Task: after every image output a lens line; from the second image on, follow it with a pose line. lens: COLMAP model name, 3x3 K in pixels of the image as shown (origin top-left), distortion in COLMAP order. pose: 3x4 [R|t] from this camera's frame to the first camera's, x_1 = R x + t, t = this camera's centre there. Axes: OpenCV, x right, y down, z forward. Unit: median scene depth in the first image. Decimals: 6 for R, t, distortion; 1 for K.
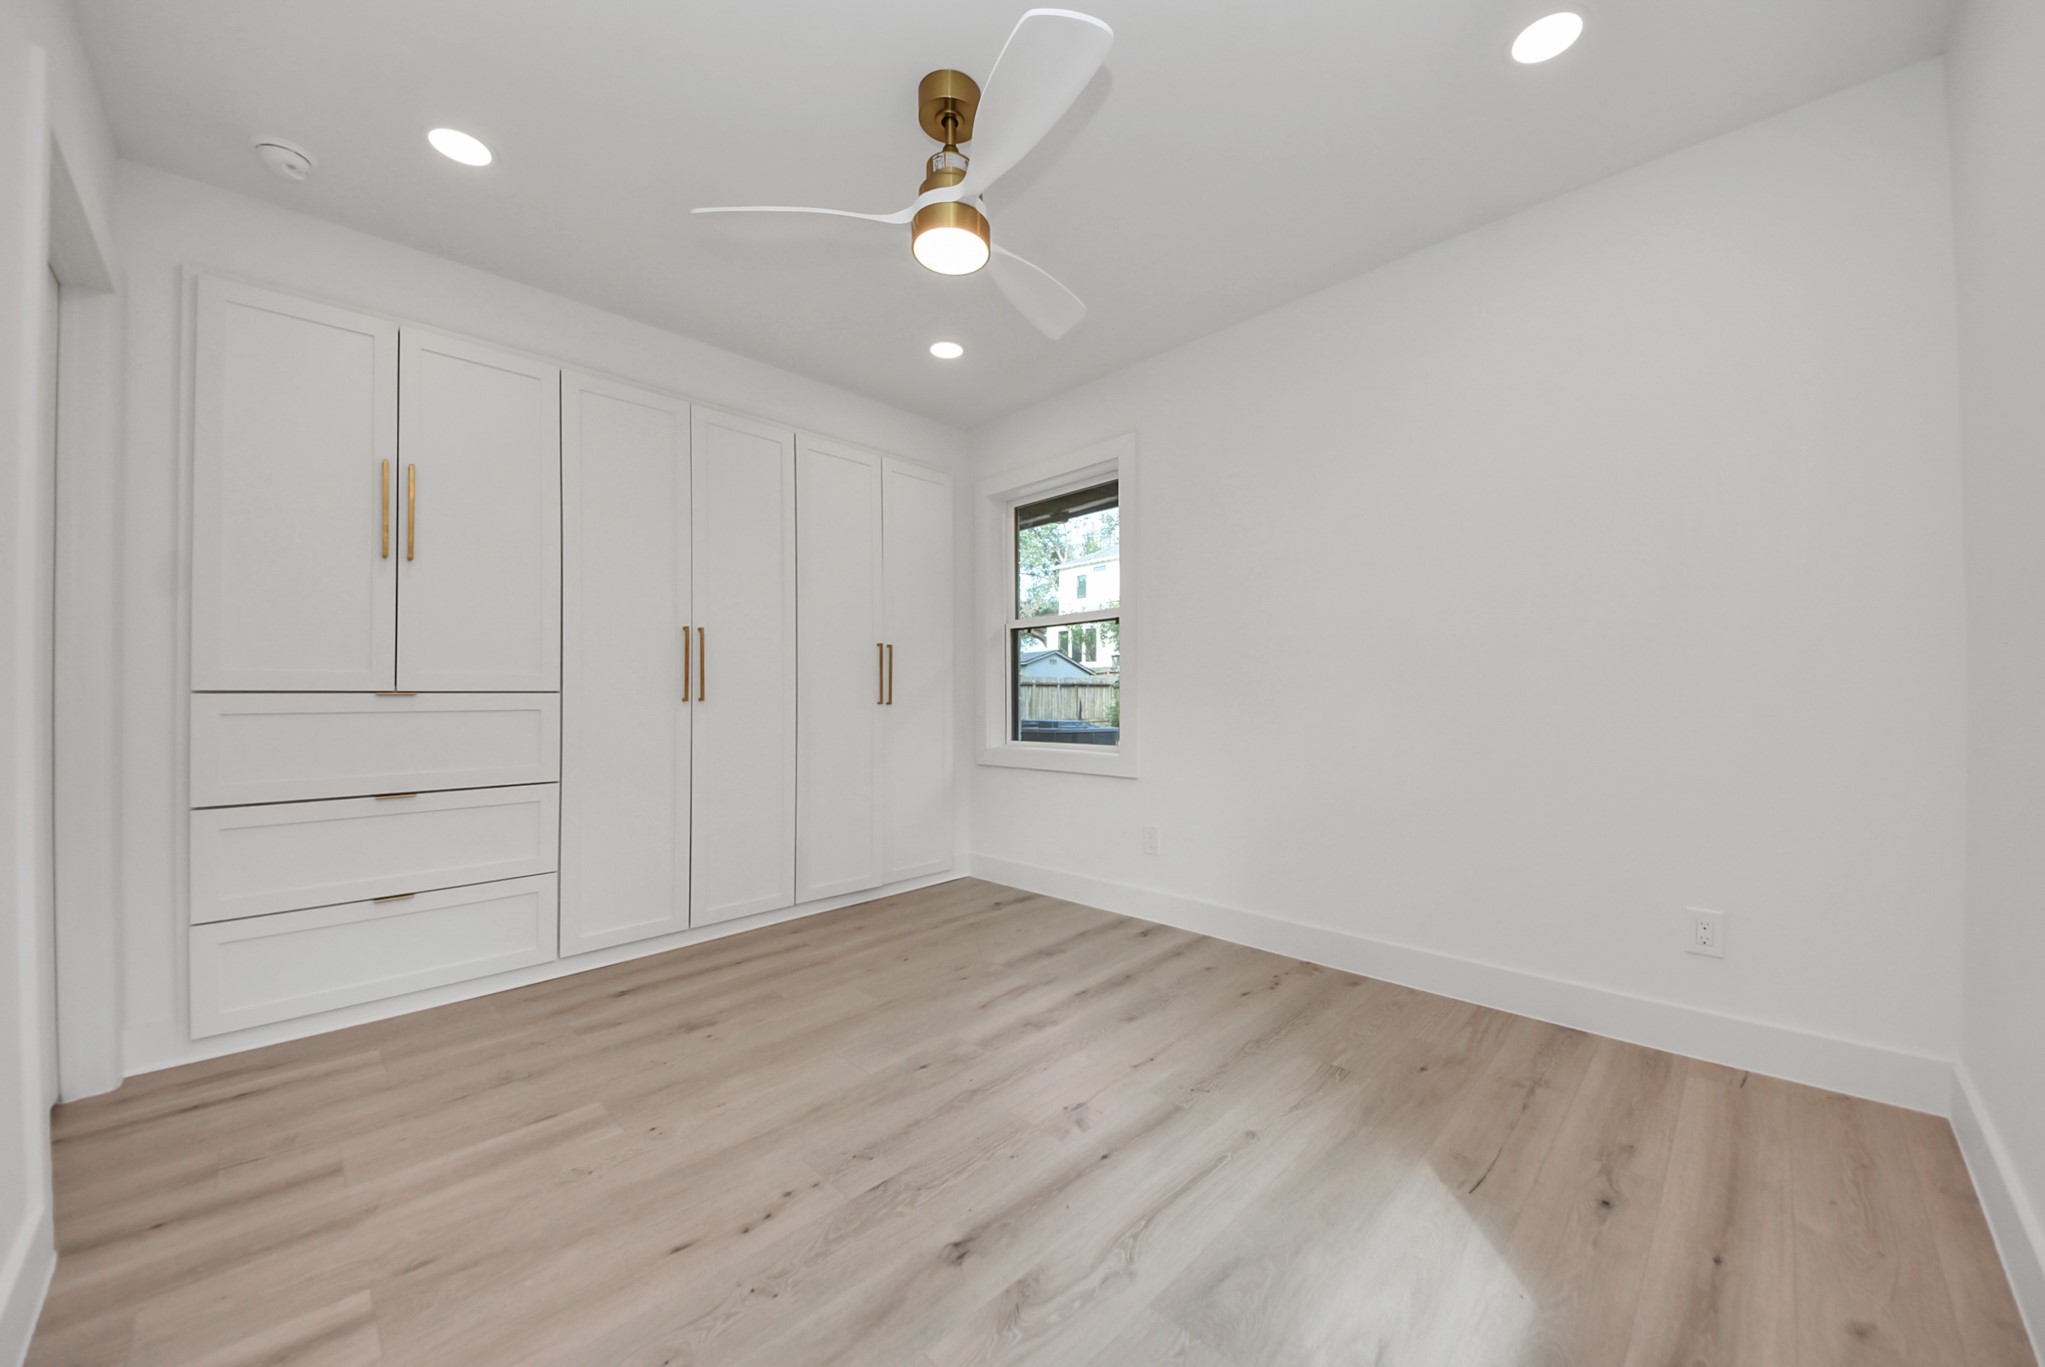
lens RADIAL K [[748.7, 0, 1062.8], [0, 748.7, 688.9], [0, 0, 1]] dist [0.016933, -0.015752]
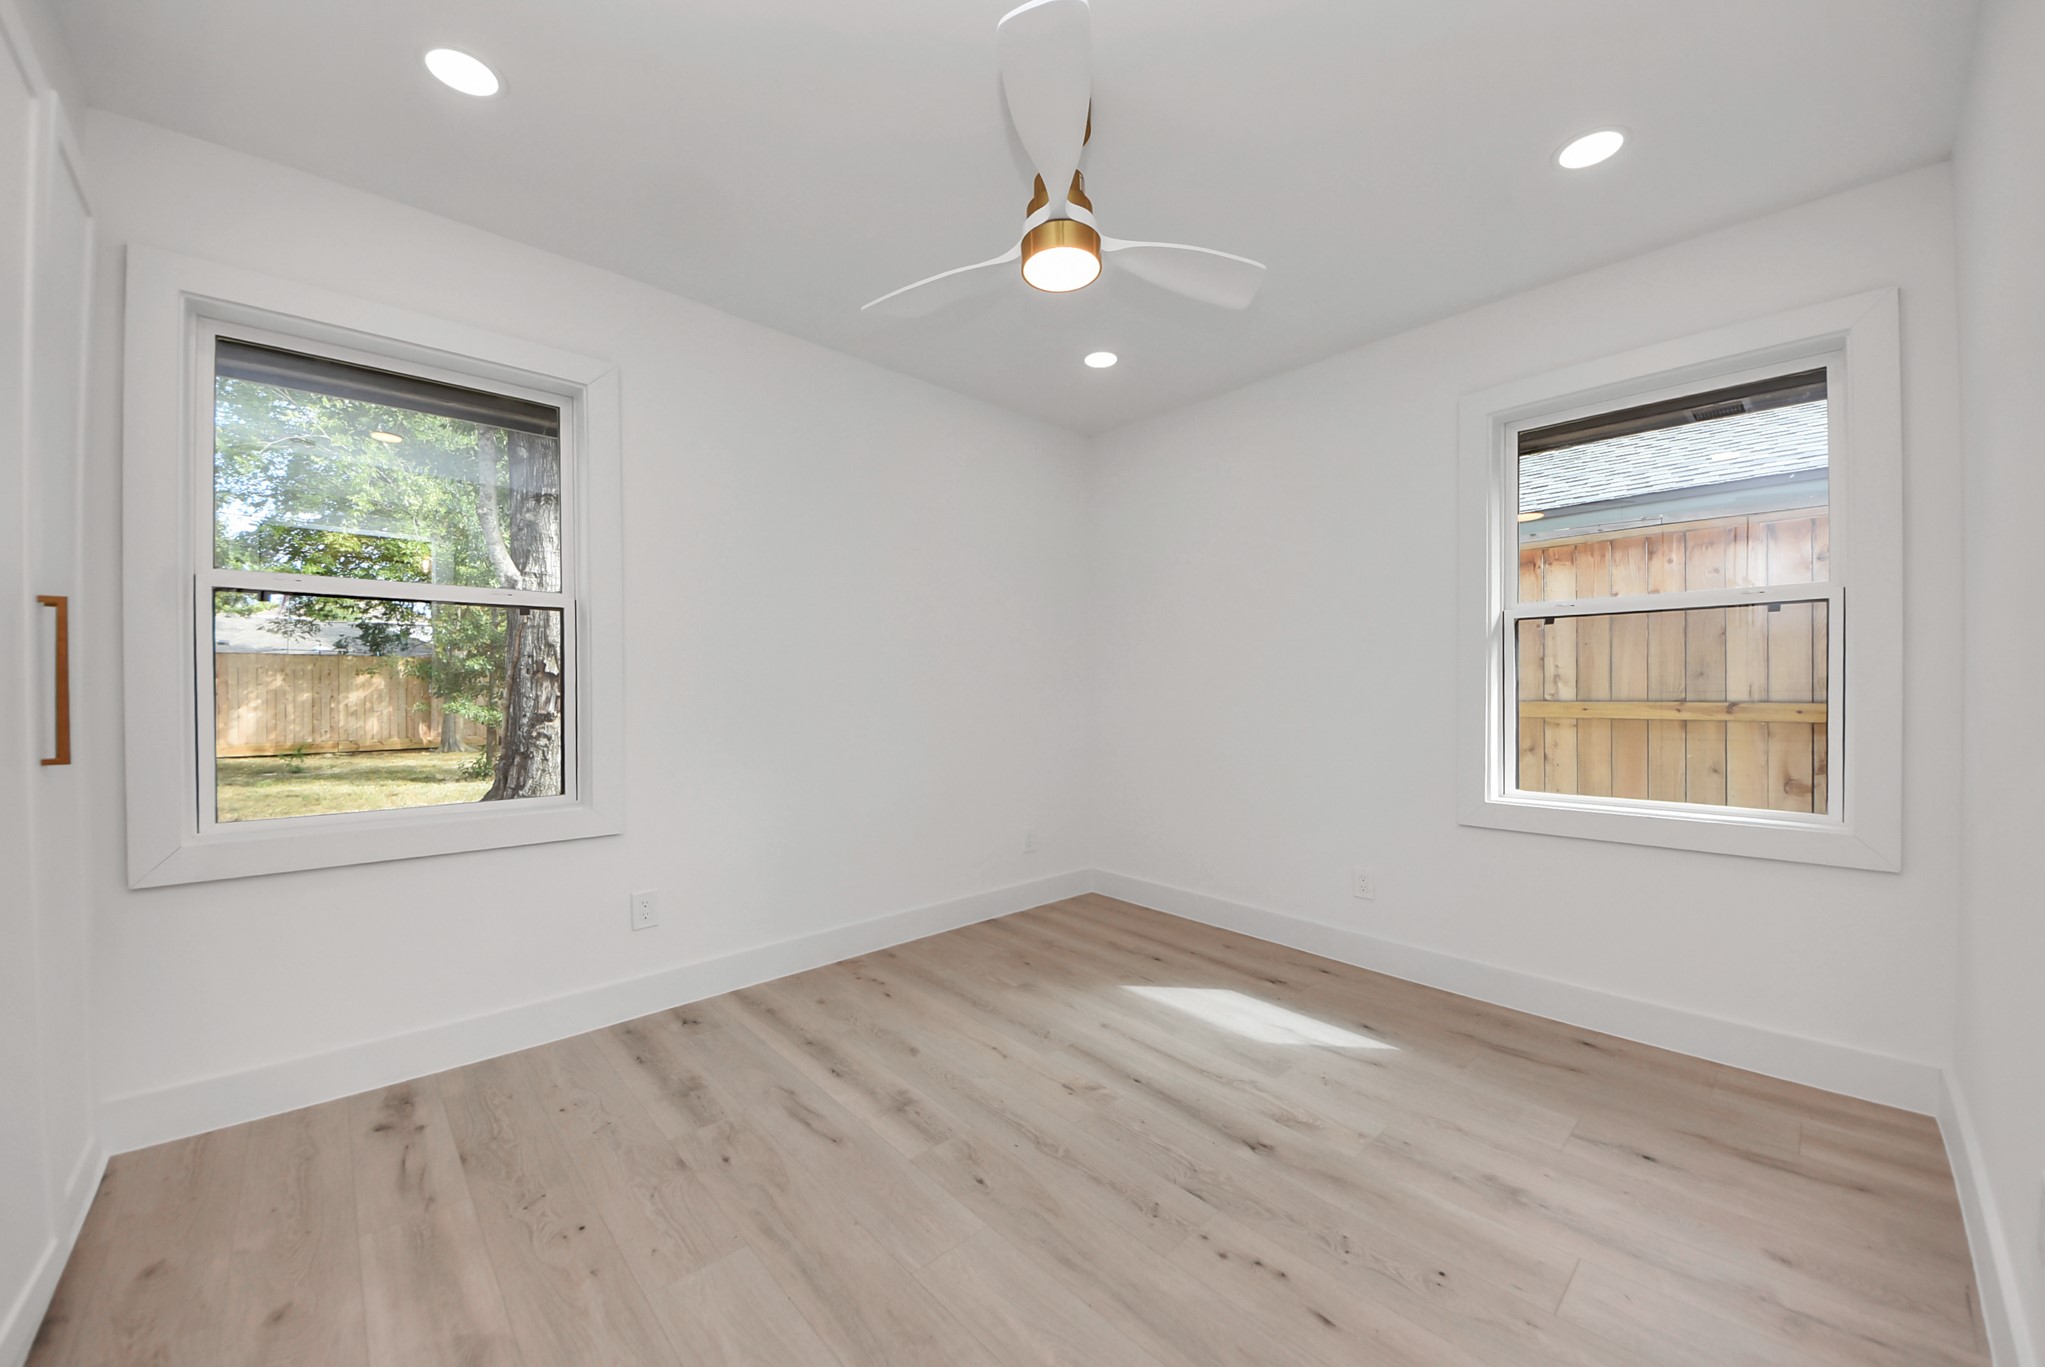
lens RADIAL K [[748.7, 0, 1062.8], [0, 748.7, 688.9], [0, 0, 1]] dist [0.016933, -0.015752]
pose [[0.057119, 0.001393, 0.998366, -0.985208], [0.002484, 0.999996, -0.001537, -0.027399], [-0.998364, 0.002568, 0.057115, 0.855951]]
